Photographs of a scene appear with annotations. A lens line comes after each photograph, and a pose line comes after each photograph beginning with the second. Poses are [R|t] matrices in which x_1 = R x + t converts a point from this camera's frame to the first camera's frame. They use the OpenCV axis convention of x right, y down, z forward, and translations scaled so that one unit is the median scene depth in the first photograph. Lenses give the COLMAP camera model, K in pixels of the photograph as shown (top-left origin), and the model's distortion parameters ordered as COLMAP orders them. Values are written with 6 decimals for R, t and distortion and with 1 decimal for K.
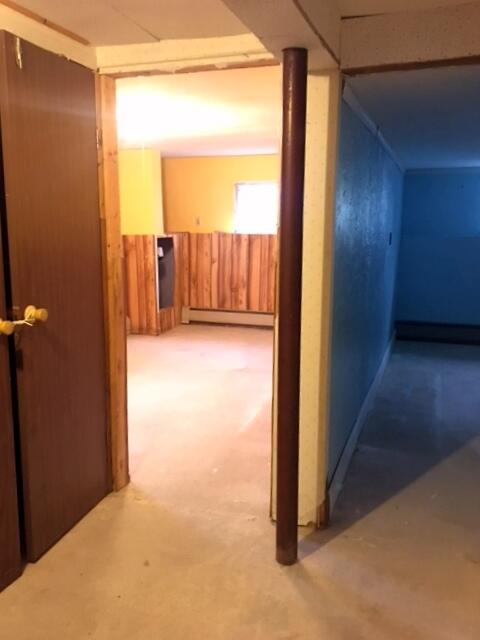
lens RADIAL K [[541.4, 0, 242.6], [0, 541.4, 319.6], [0, 0, 1]] dist [0.041870, 0.000767]
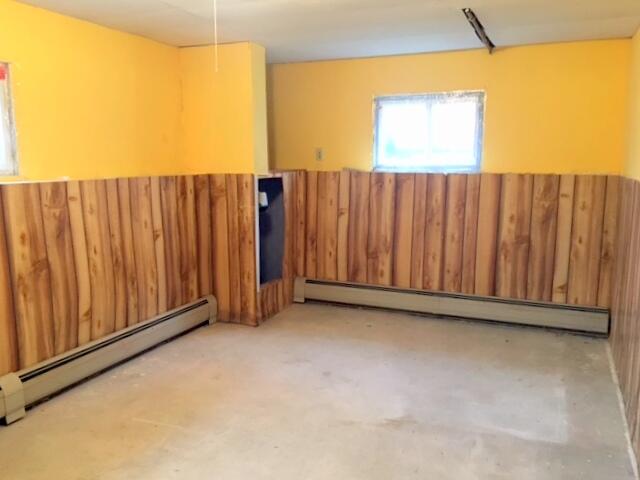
lens RADIAL K [[541.4, 0, 318.3], [0, 541.4, 242.2], [0, 0, 1]] dist [0.041870, 0.000767]
pose [[0.997523, 0.010710, -0.069515, -0.035825], [-0.012612, 0.999557, -0.026976, -0.053137], [0.069196, 0.027786, 0.997216, 0.330687]]
